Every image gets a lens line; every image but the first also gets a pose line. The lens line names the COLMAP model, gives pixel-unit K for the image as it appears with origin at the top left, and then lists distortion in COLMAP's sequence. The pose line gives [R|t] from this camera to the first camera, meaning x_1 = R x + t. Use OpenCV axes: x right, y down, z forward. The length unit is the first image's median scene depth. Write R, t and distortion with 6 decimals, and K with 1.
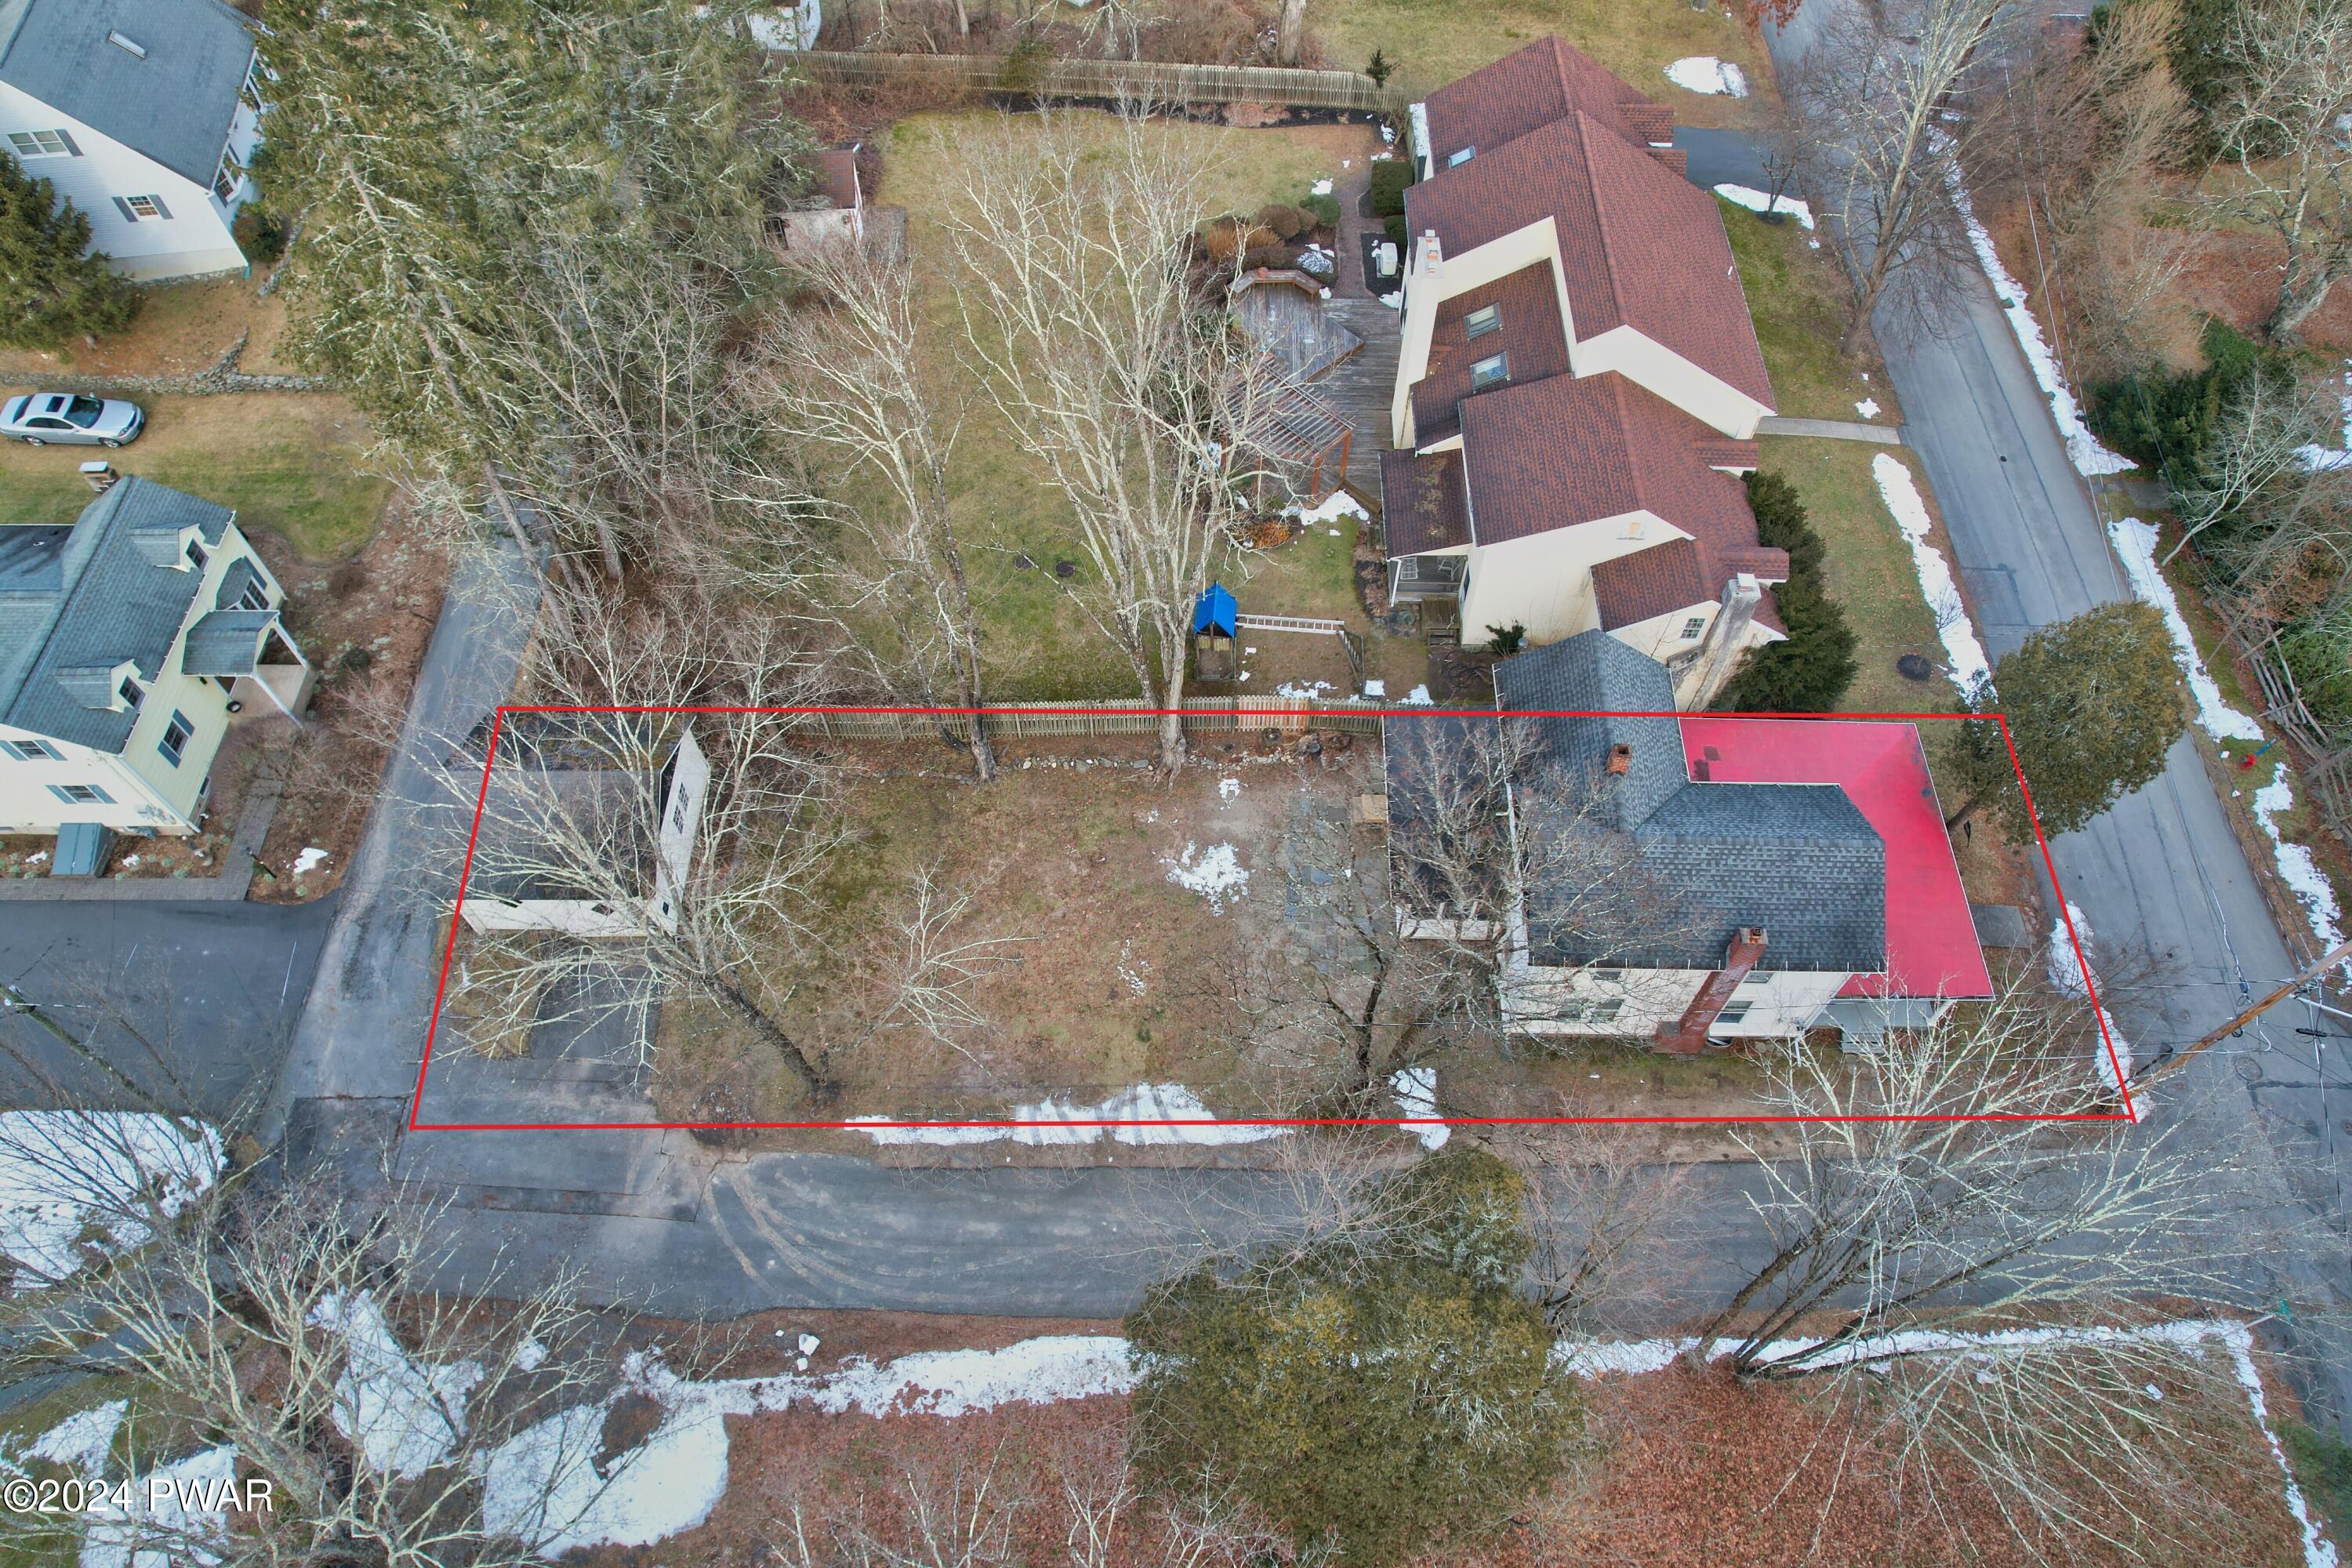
lens RADIAL K [[1500.1, 0, 1179.6], [0, 1500.1, 807.2], [0, 0, 1]] dist [-0.078613, 0.069296]
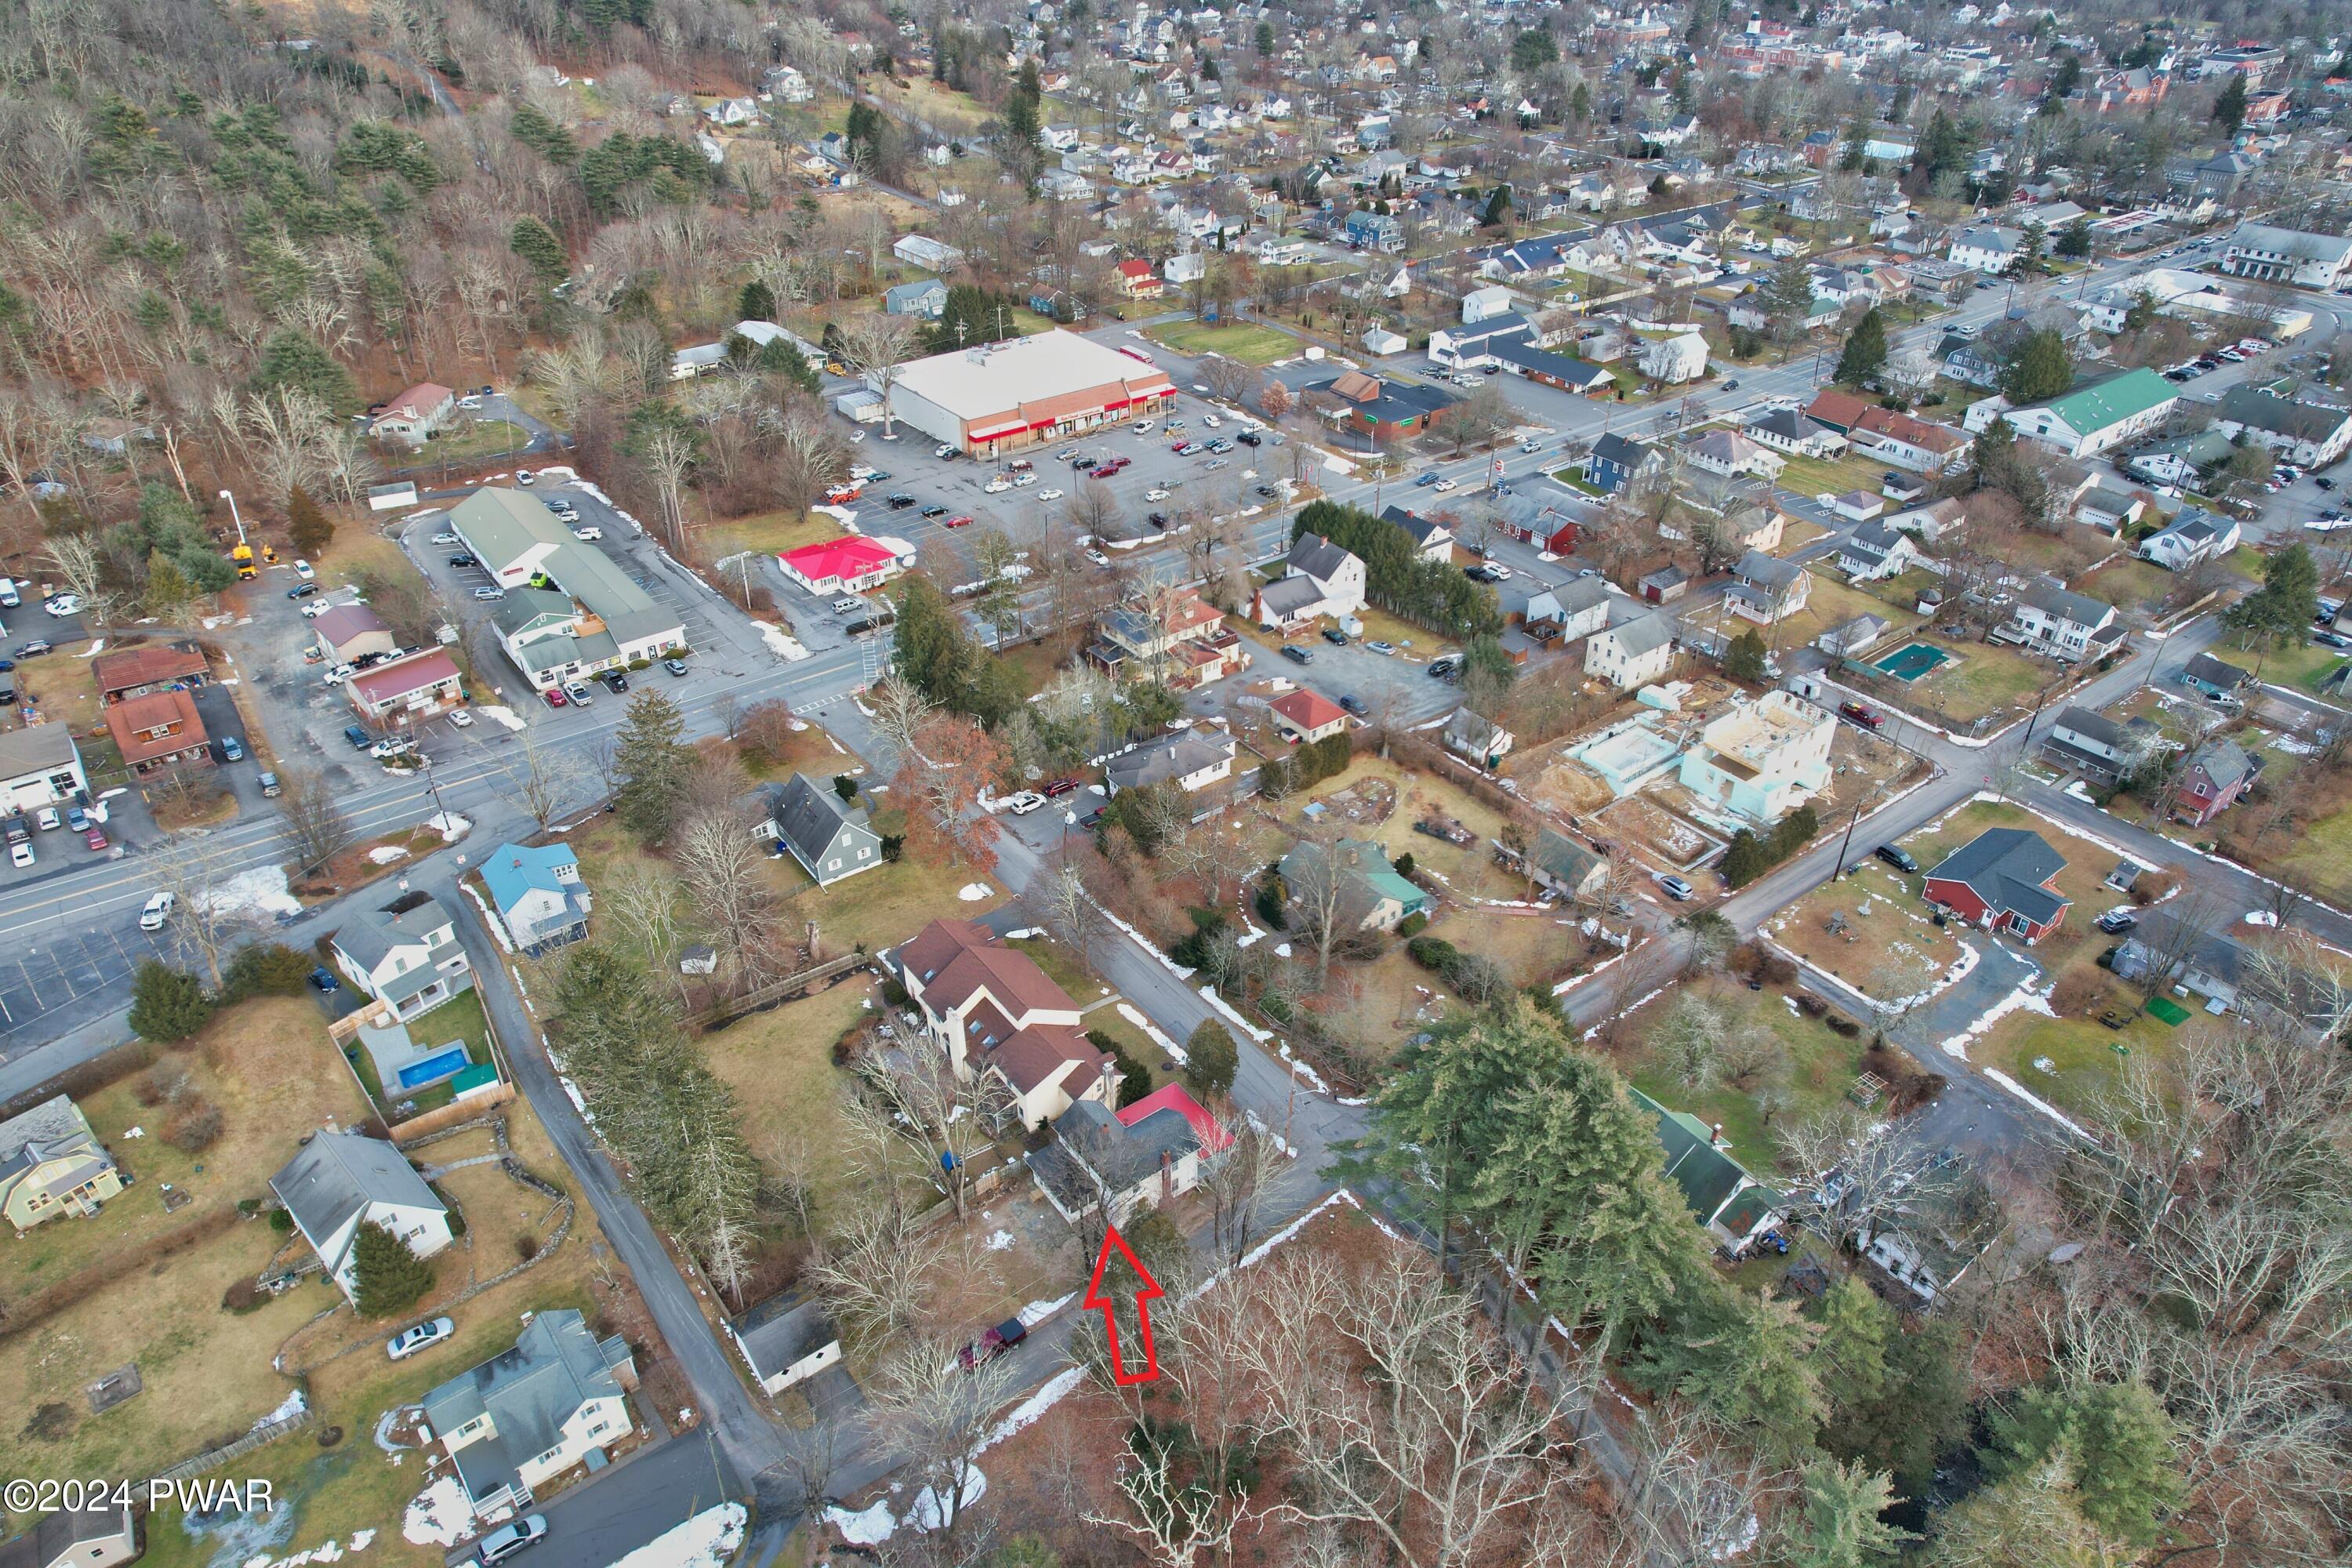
lens RADIAL K [[1500.1, 0, 1179.6], [0, 1500.1, 807.2], [0, 0, 1]] dist [-0.078613, 0.069296]
pose [[0.790689, -0.346233, 0.504910, -0.803777], [0.518354, 0.817441, -0.251196, 0.244363], [-0.325762, 0.460340, 0.825813, -1.696796]]
